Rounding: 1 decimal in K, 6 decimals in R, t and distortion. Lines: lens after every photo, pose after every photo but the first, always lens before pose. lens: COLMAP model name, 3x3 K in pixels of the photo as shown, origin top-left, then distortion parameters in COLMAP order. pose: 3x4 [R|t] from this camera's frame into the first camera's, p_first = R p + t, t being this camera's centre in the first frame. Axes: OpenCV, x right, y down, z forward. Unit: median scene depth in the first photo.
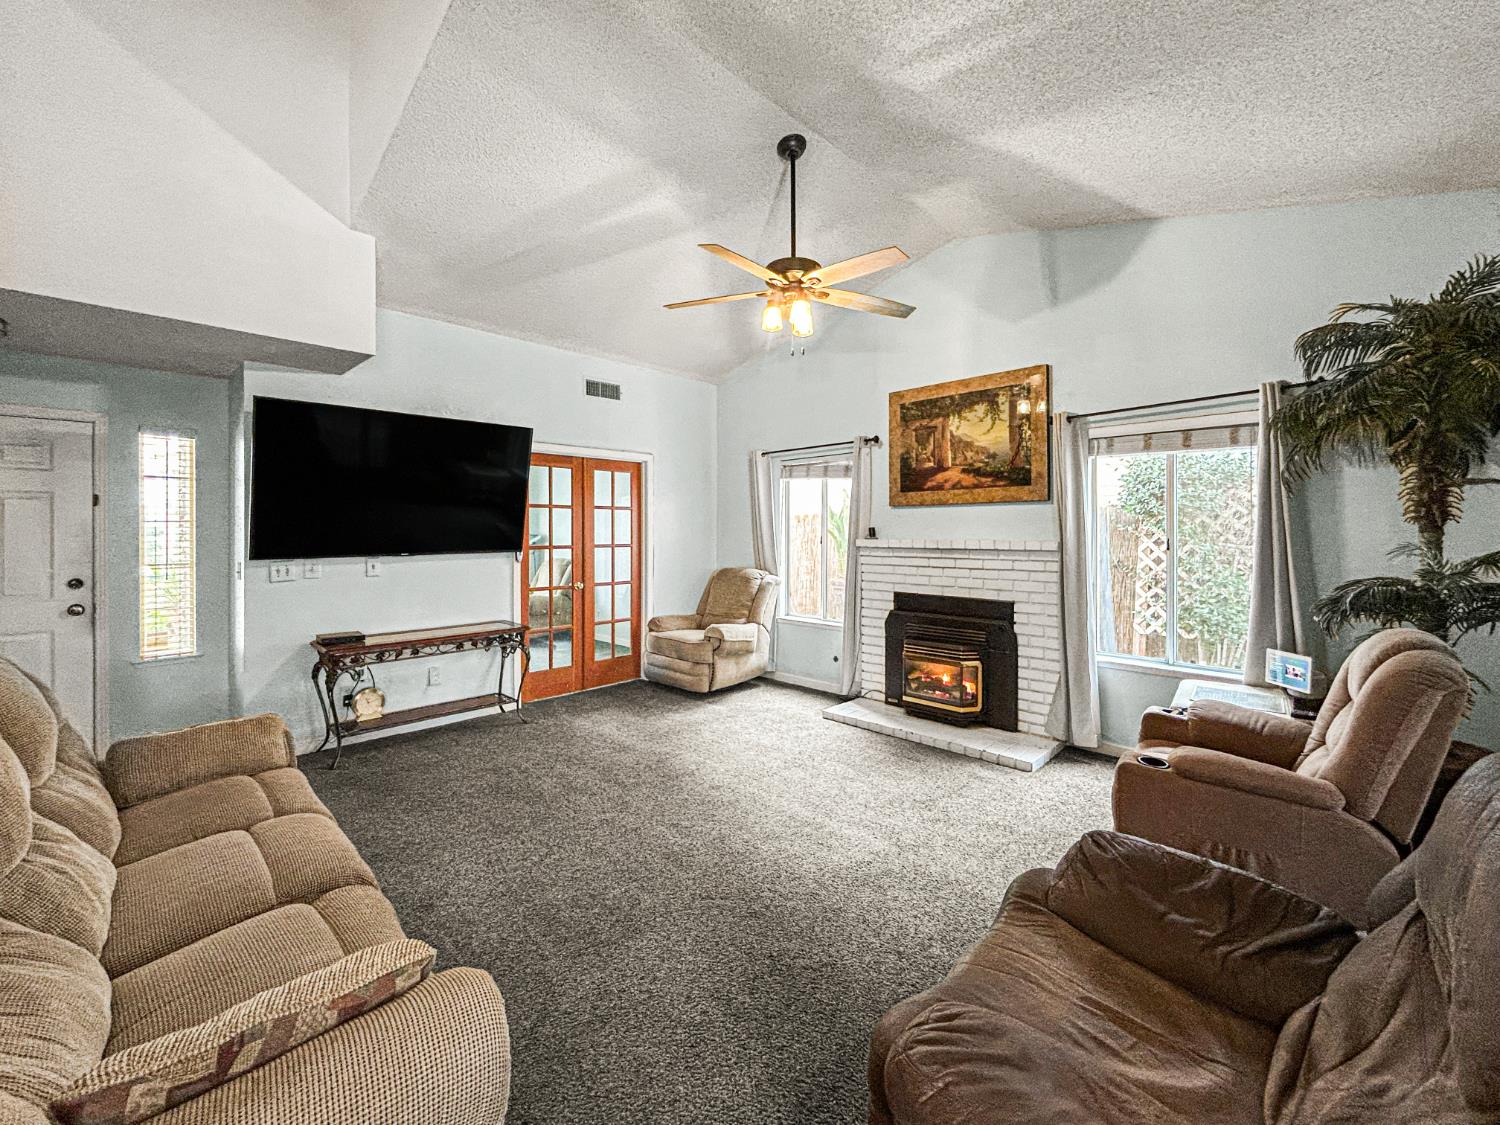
lens RADIAL K [[602.2, 0, 758.1], [0, 602.2, 532.5], [0, 0, 1]] dist [-0.000589, 0.000128]
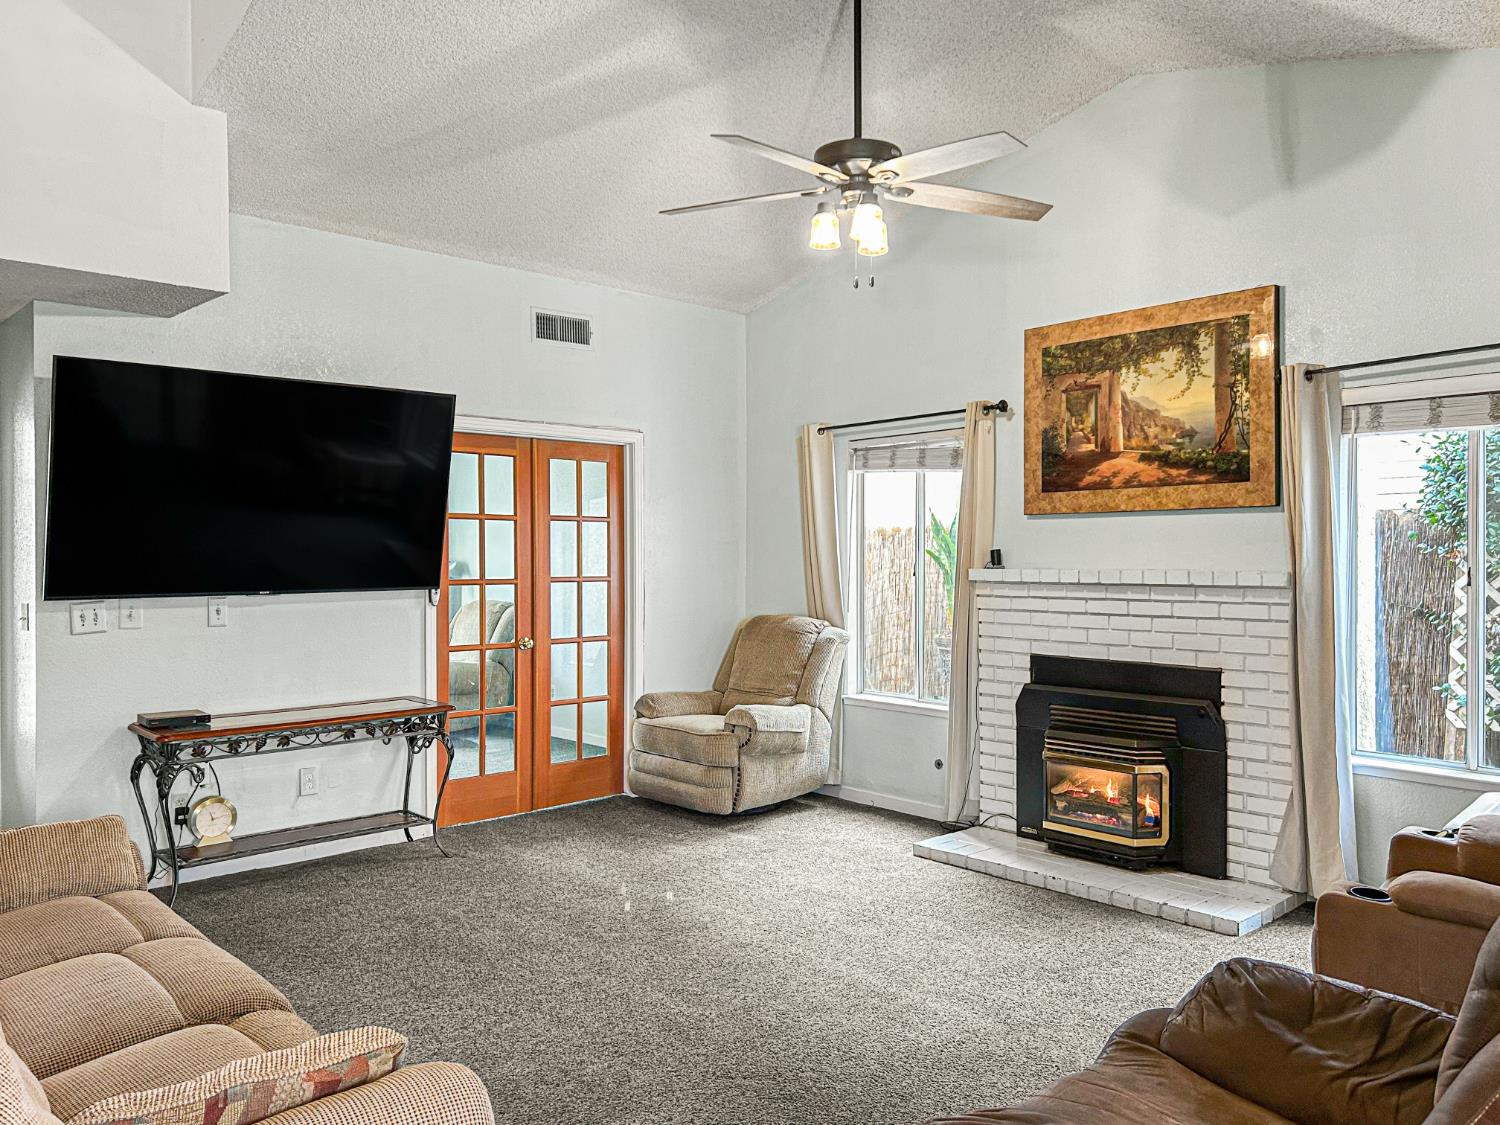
lens RADIAL K [[1118.5, 0, 750.0], [0, 1118.5, 562.5], [0, 0, 1]] dist [0.005126, -0.000712]
pose [[0.997329, -0.001095, -0.073035, 0.023845], [0.001522, 0.999982, 0.005786, -0.002375], [0.073027, -0.005881, 0.997313, -0.171595]]
